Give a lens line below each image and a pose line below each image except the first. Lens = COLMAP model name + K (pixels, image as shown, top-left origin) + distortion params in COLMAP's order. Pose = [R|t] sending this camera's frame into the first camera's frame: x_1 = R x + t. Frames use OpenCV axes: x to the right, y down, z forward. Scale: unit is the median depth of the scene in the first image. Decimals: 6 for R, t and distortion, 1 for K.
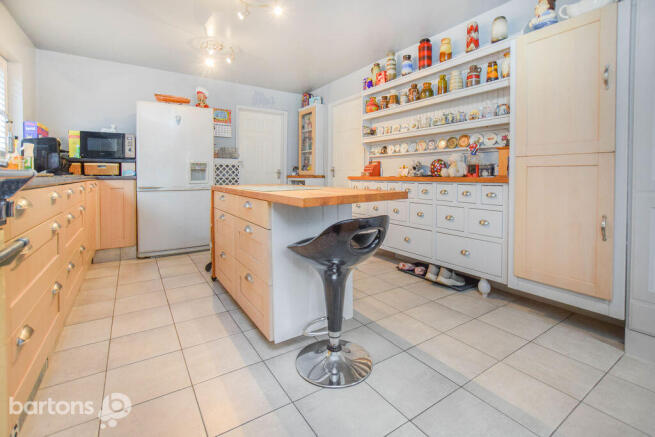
lens RADIAL K [[302.1, 0, 331.4], [0, 302.1, 182.2], [0, 0, 1]] dist [-0.004654, -0.000482]
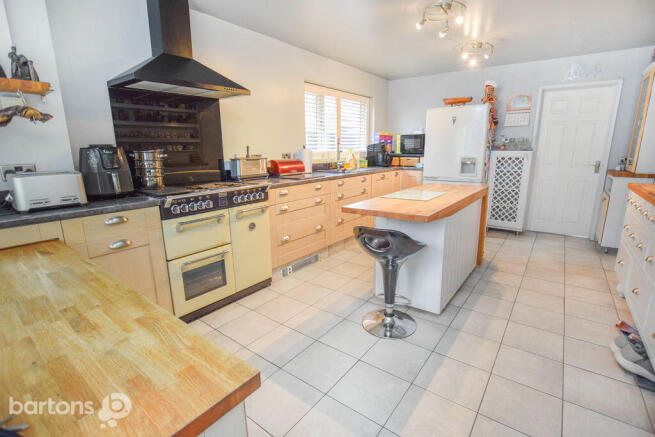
lens RADIAL K [[315.6, 0, 327.8], [0, 315.6, 218.0], [0, 0, 1]] dist [-0.001229, -0.000016]
pose [[0.338656, 0.201925, -0.918988, 0.501161], [-0.011339, 0.977506, 0.210604, -0.085782], [0.940842, -0.060902, 0.333328, 0.112871]]
